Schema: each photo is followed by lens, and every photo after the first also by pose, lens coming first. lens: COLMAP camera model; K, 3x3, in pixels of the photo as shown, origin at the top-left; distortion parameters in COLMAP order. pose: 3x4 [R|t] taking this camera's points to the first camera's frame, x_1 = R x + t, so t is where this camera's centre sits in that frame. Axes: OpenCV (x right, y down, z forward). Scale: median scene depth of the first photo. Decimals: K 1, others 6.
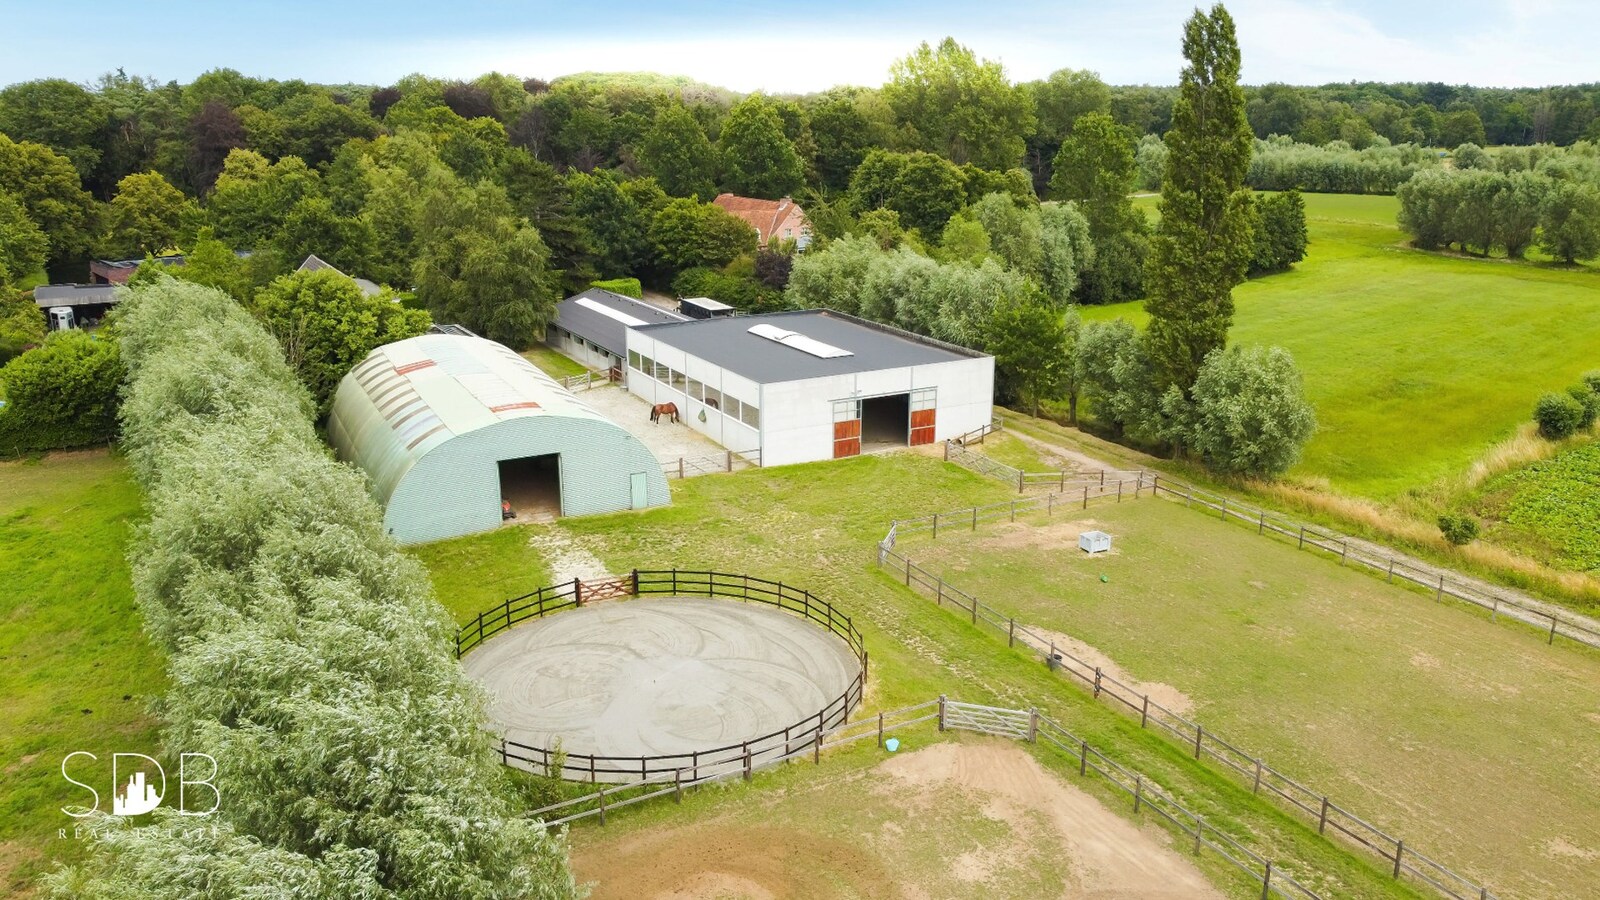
lens RADIAL K [[1198.2, 0, 799.7], [0, 1198.2, 484.3], [0, 0, 1]] dist [0.003556, 0.002507]
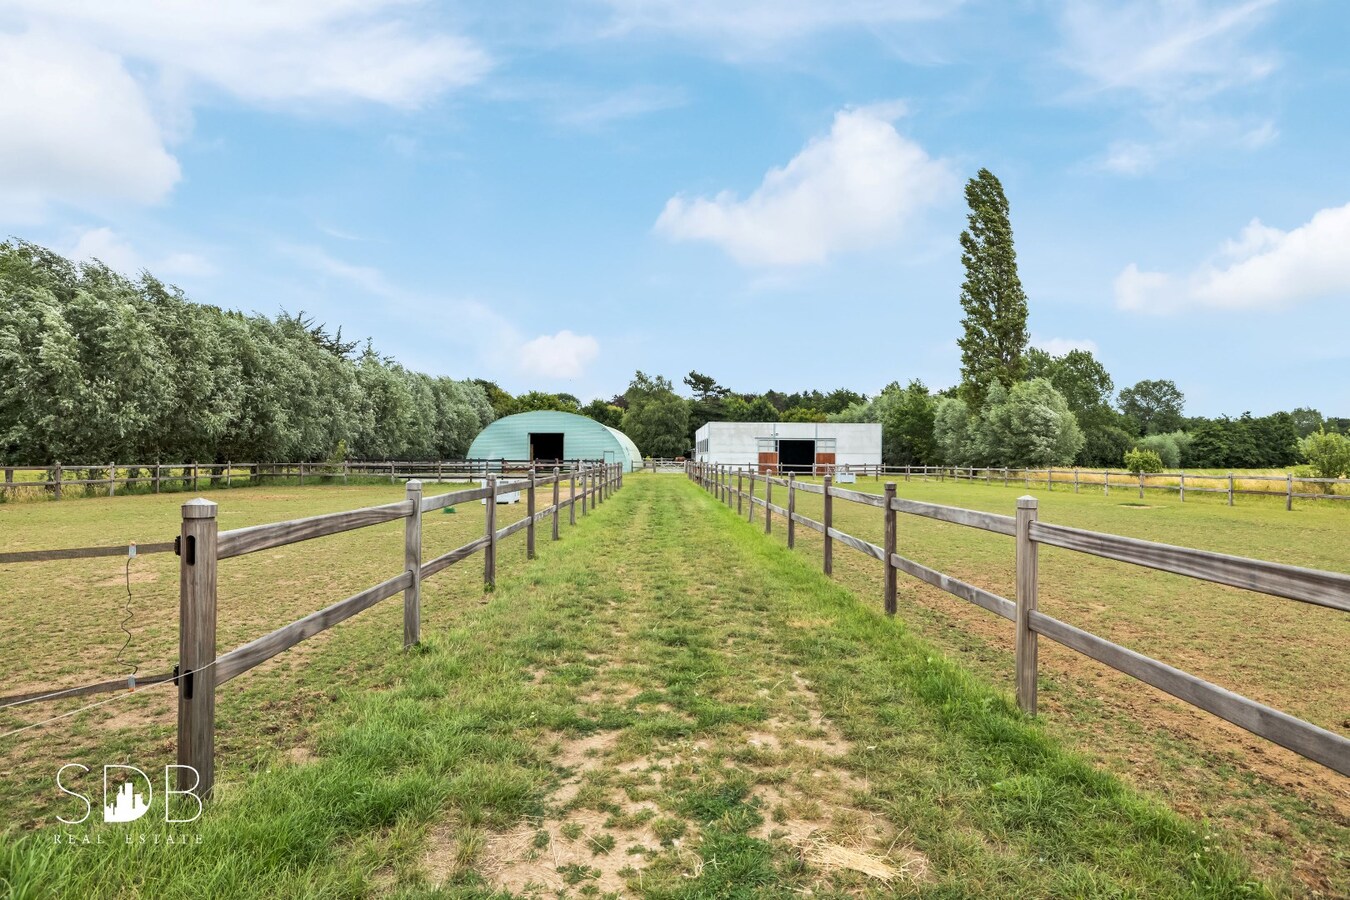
lens RADIAL K [[714.8, 0, 675.0], [0, 714.8, 450.0], [0, 0, 1]] dist [-0.001067, 0.000102]
pose [[0.884344, -0.002606, -0.466829, 0.372916], [-0.148000, 0.946837, -0.285651, 0.233806], [0.442755, 0.321704, 0.836944, 0.141859]]
